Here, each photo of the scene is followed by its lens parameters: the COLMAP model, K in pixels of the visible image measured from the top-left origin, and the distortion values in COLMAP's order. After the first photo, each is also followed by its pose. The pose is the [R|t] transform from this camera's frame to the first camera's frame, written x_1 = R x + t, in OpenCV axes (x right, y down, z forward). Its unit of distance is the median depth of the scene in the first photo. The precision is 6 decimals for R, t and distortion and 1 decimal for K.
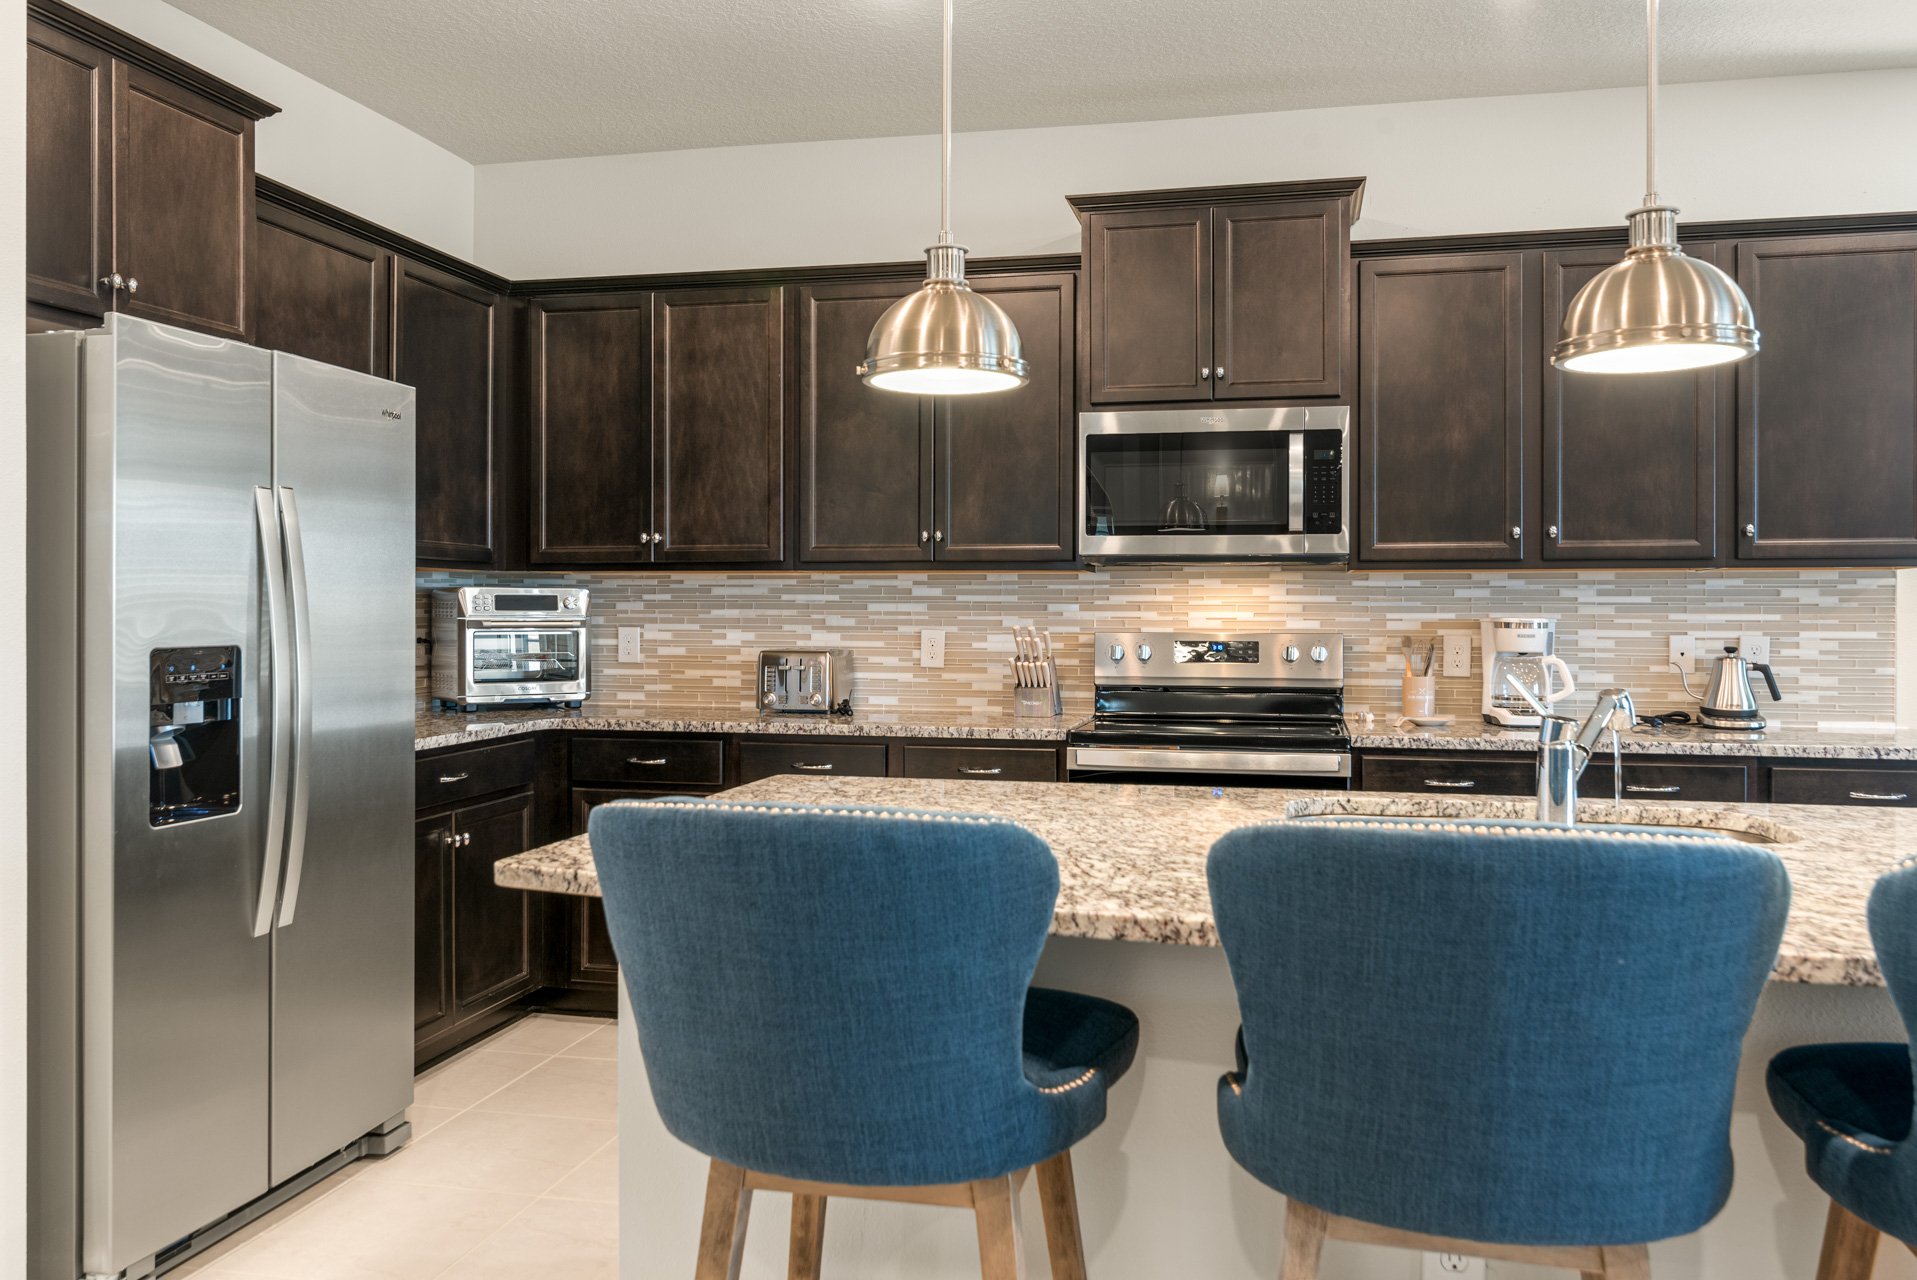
lens RADIAL K [[1515.4, 0, 959.2], [0, 1515.4, 623.4], [0, 0, 1]] dist [0.001575, 0.008973]
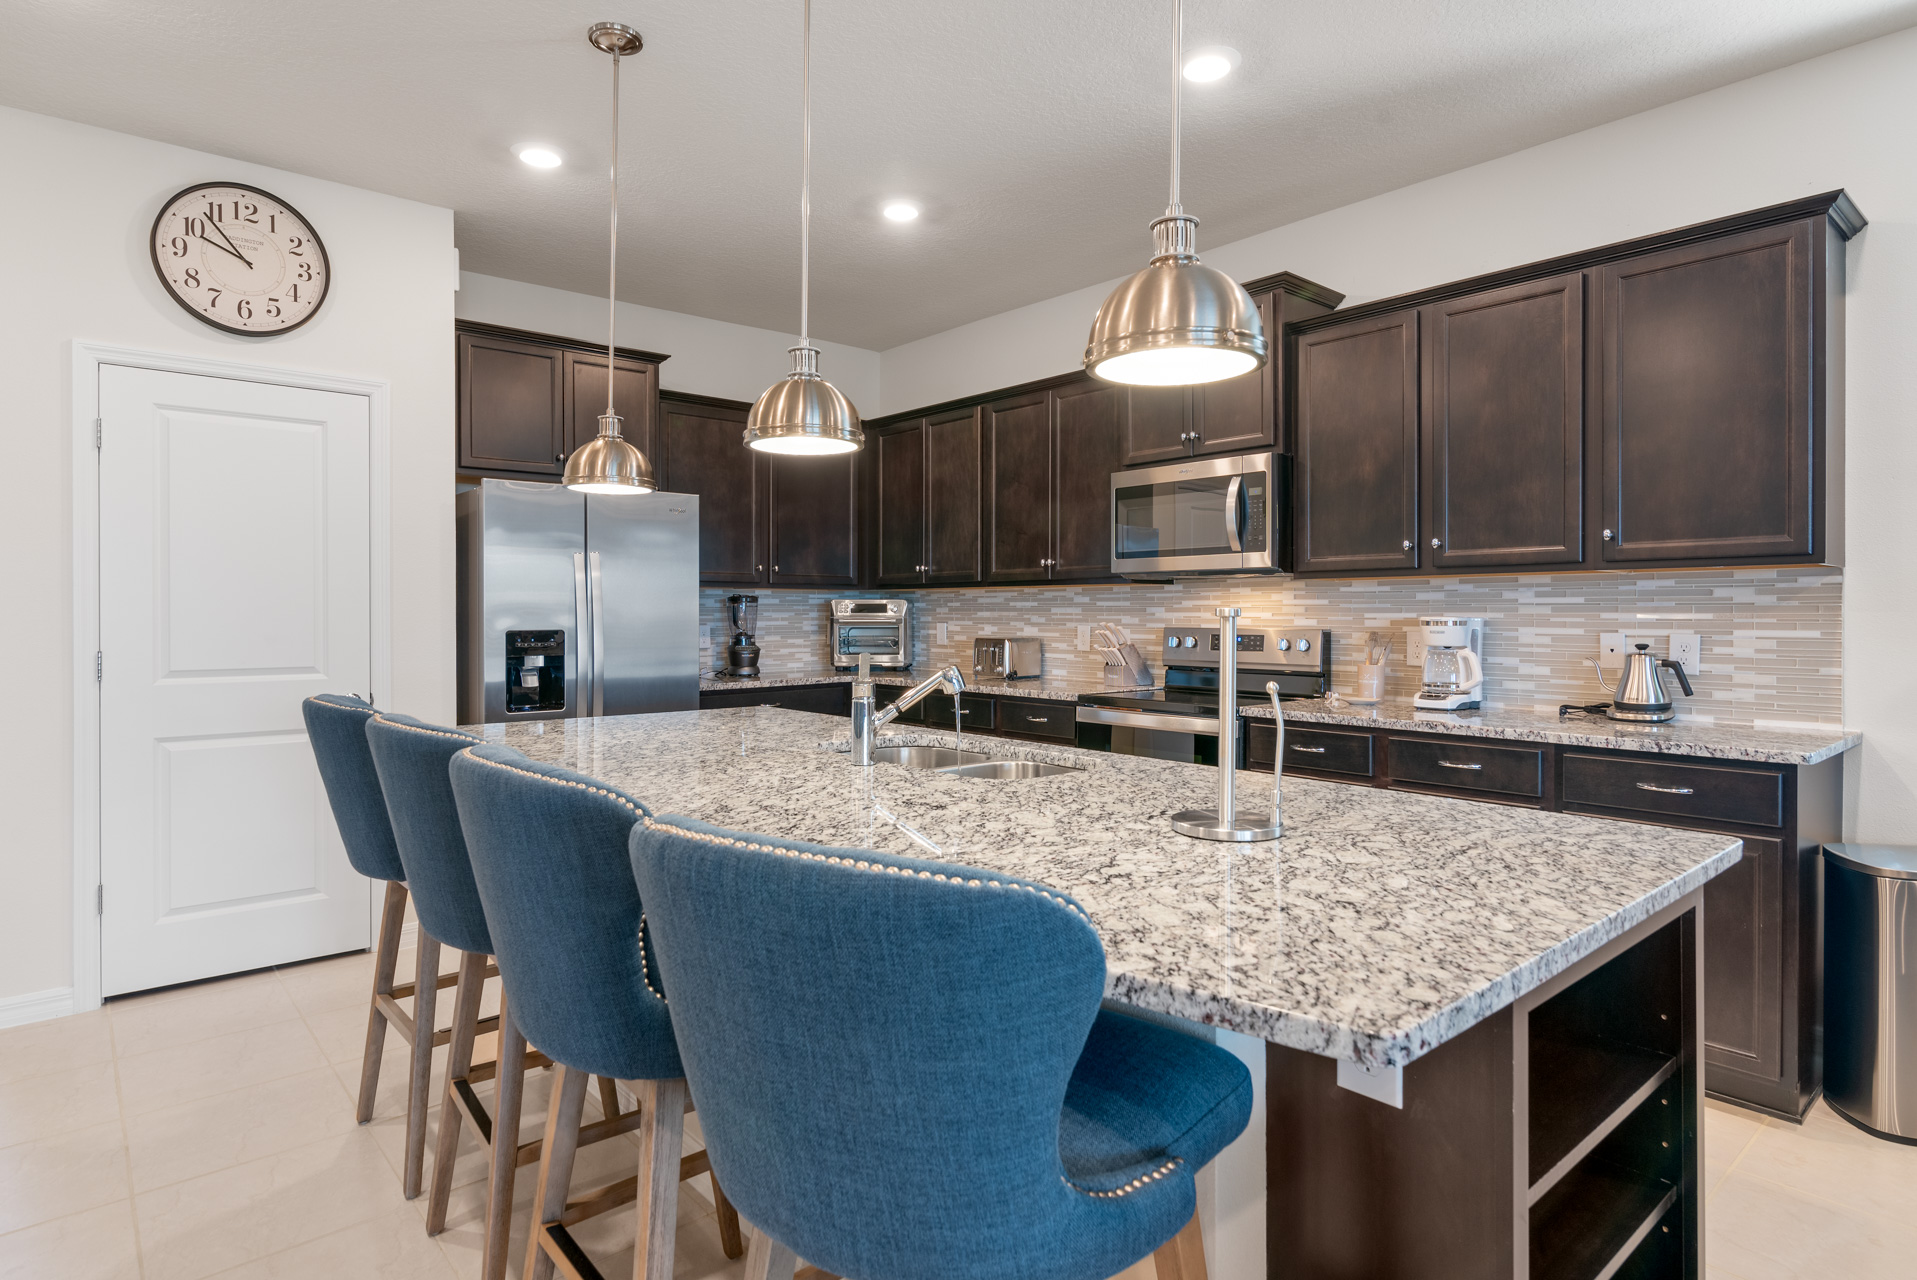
lens RADIAL K [[1059.5, 0, 948.8], [0, 1059.5, 622.5], [0, 0, 1]] dist [0.004348, 0.000439]
pose [[0.799688, 0.002729, -0.600409, 0.557222], [-0.002830, 0.999996, 0.000776, 0.001210], [0.600409, 0.001079, 0.799692, 0.110844]]
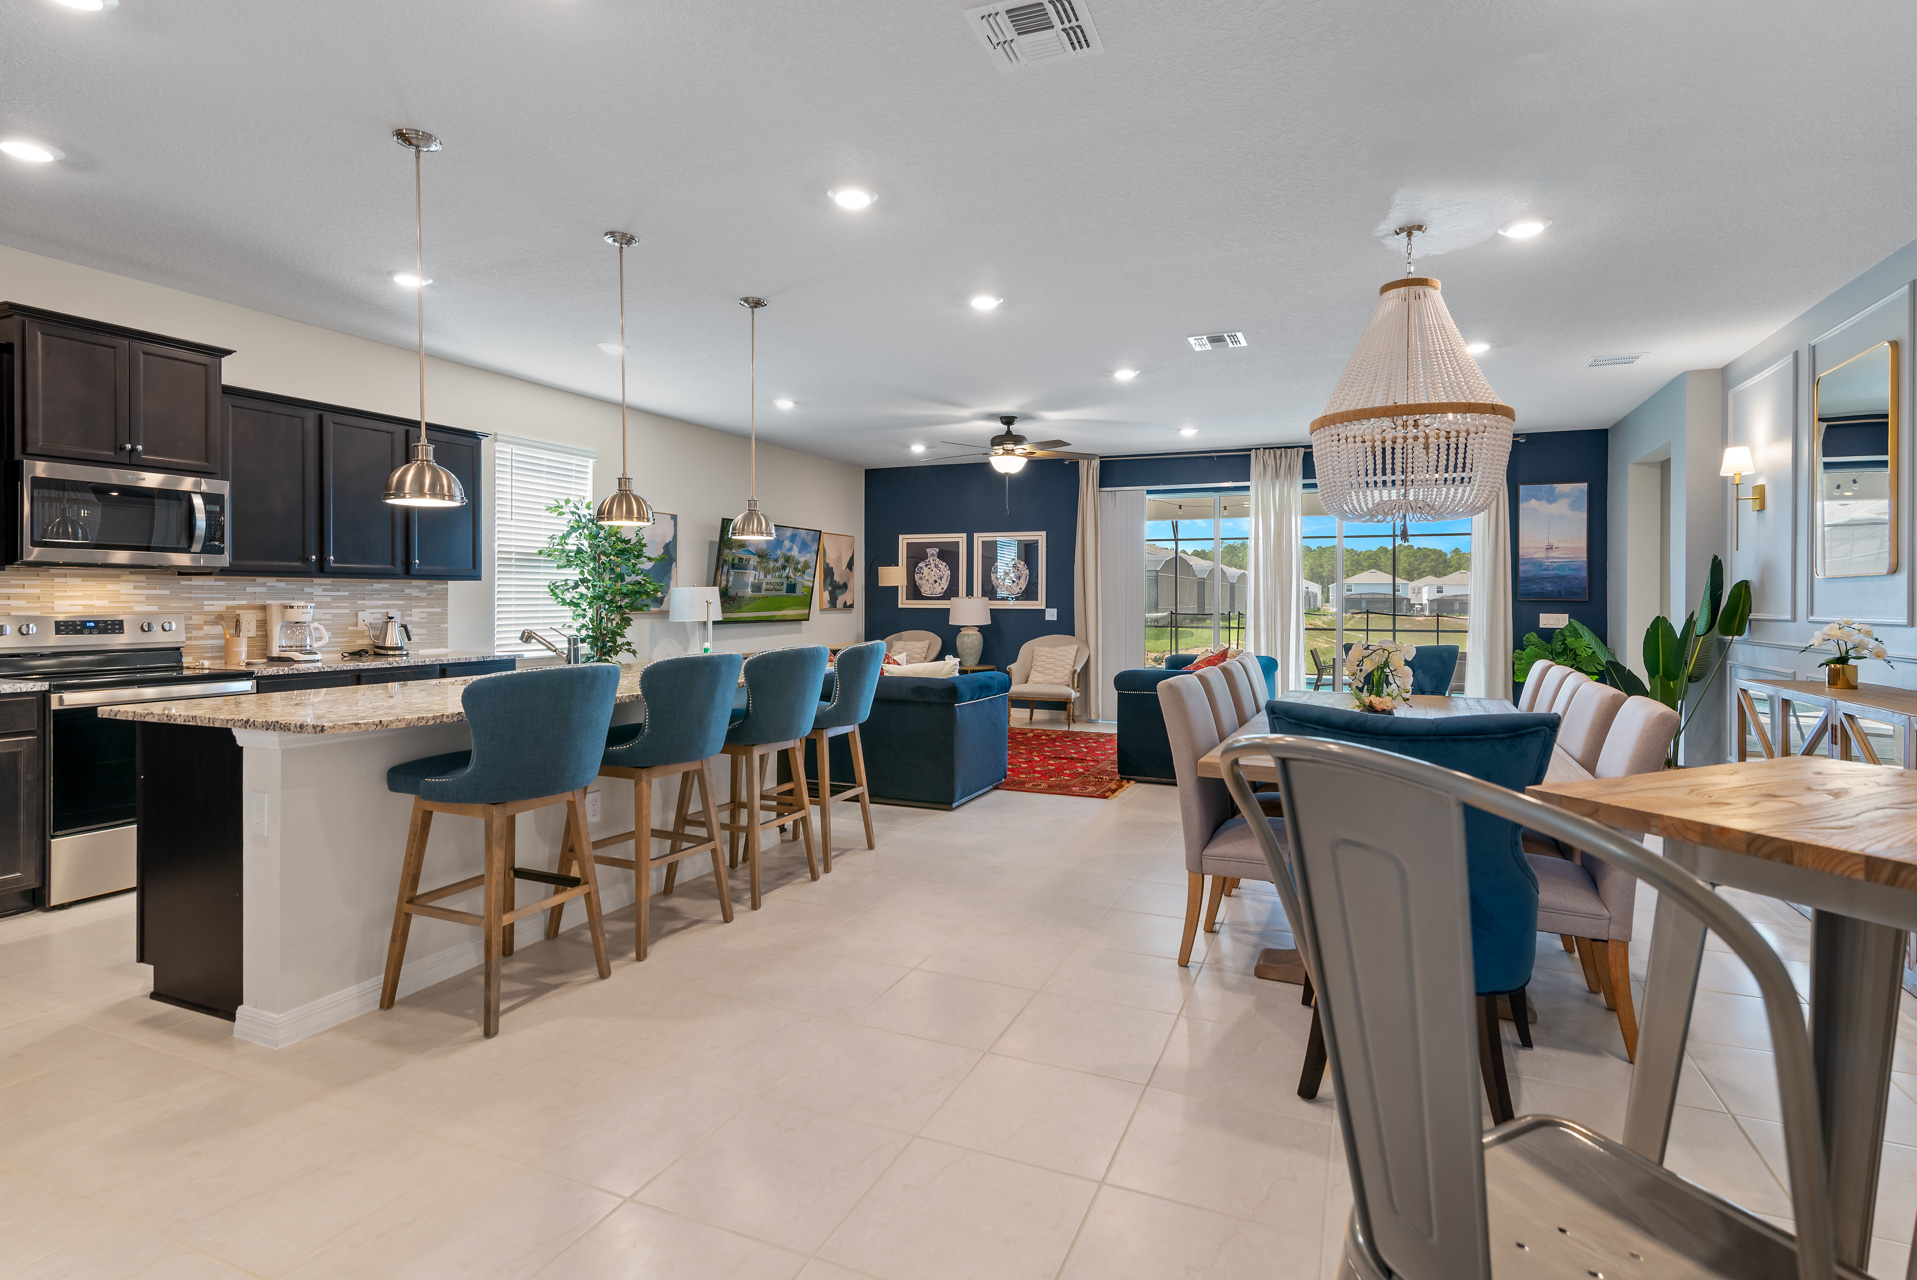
lens RADIAL K [[961.3, 0, 969.6], [0, 961.3, 595.7], [0, 0, 1]] dist [0.005645, 0.001463]
pose [[0.177411, 0.002347, 0.984134, -0.651221], [0.009916, 0.999942, -0.004173, 0.000244], [-0.984087, 0.010499, 0.177378, -0.025141]]
